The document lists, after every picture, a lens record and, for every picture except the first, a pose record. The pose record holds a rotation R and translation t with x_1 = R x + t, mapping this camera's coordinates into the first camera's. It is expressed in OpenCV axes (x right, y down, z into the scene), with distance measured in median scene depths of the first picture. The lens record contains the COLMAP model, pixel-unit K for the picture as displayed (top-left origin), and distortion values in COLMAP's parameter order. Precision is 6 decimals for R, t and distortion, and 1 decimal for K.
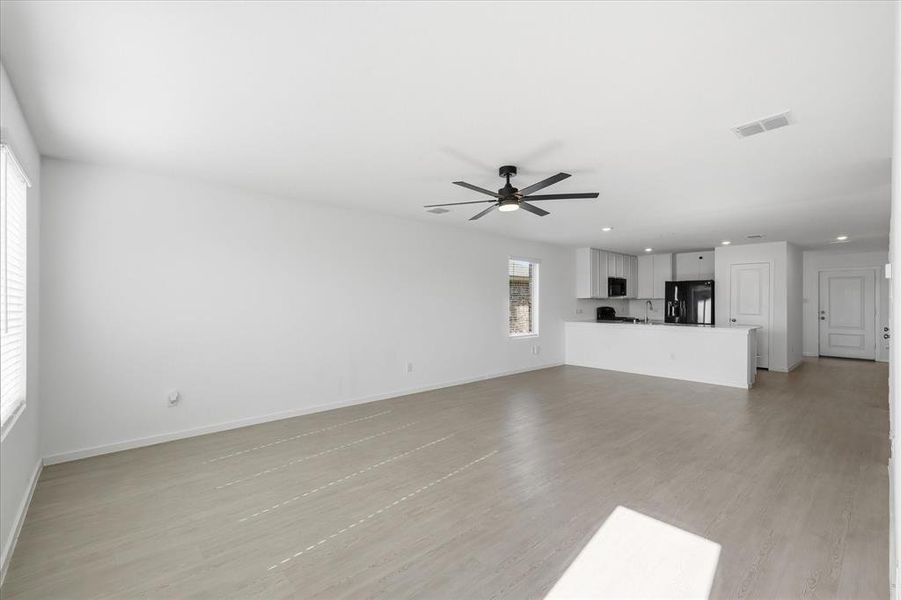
lens RADIAL K [[390.5, 0, 448.1], [0, 390.5, 303.0], [0, 0, 1]] dist [0.001767, 0.000594]
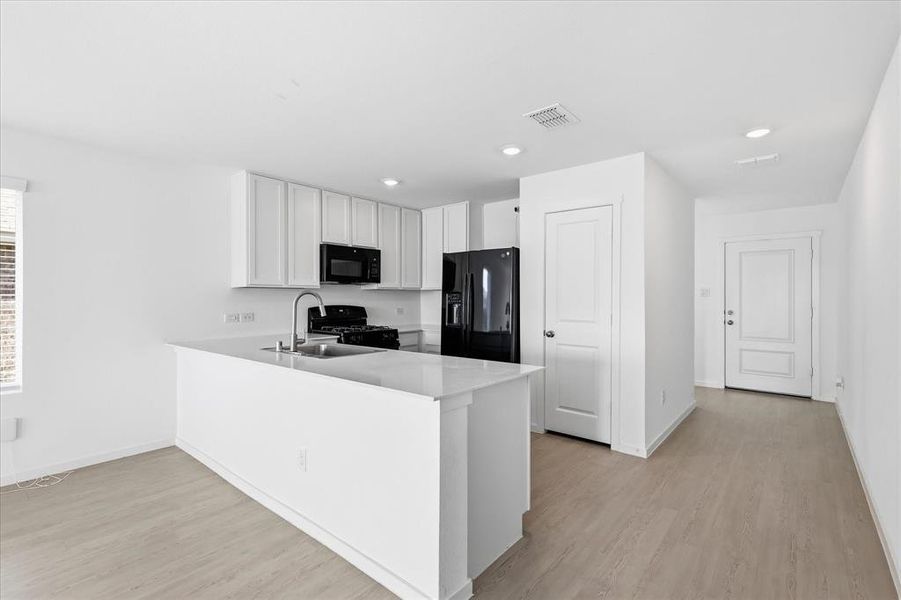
lens RADIAL K [[408.0, 0, 453.8], [0, 408.0, 299.0], [0, 0, 1]] dist [0.009112, 0.000028]
pose [[0.989506, -0.003906, 0.144439, 0.512049], [0.003465, 0.999989, 0.003306, 0.000537], [-0.144450, -0.002771, 0.989508, 0.506009]]
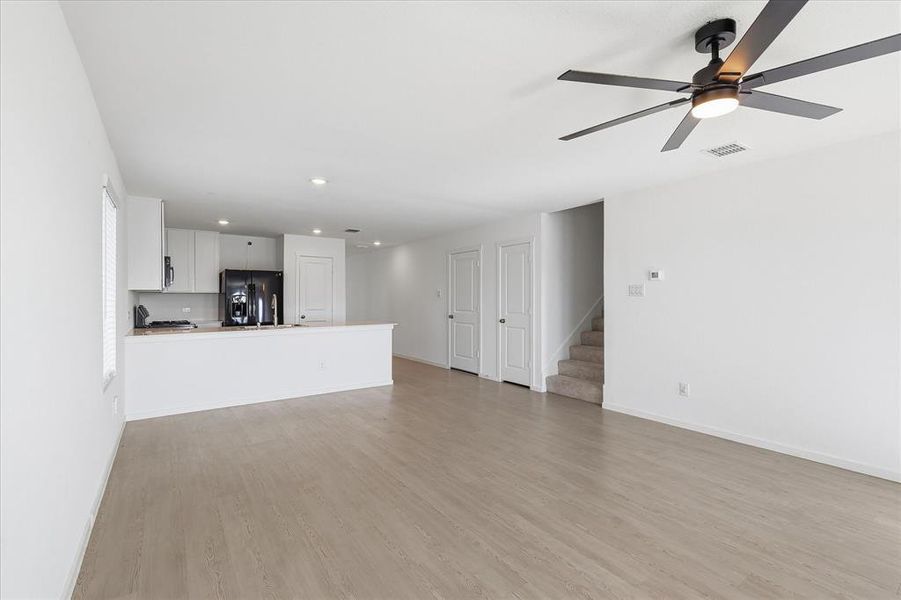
lens RADIAL K [[408.0, 0, 453.8], [0, 408.0, 299.0], [0, 0, 1]] dist [0.009112, 0.000028]
pose [[0.116680, -0.004470, 0.993159, -0.162068], [0.005379, 0.999978, 0.003869, 0.000504], [-0.993155, 0.004891, 0.116702, 0.499966]]
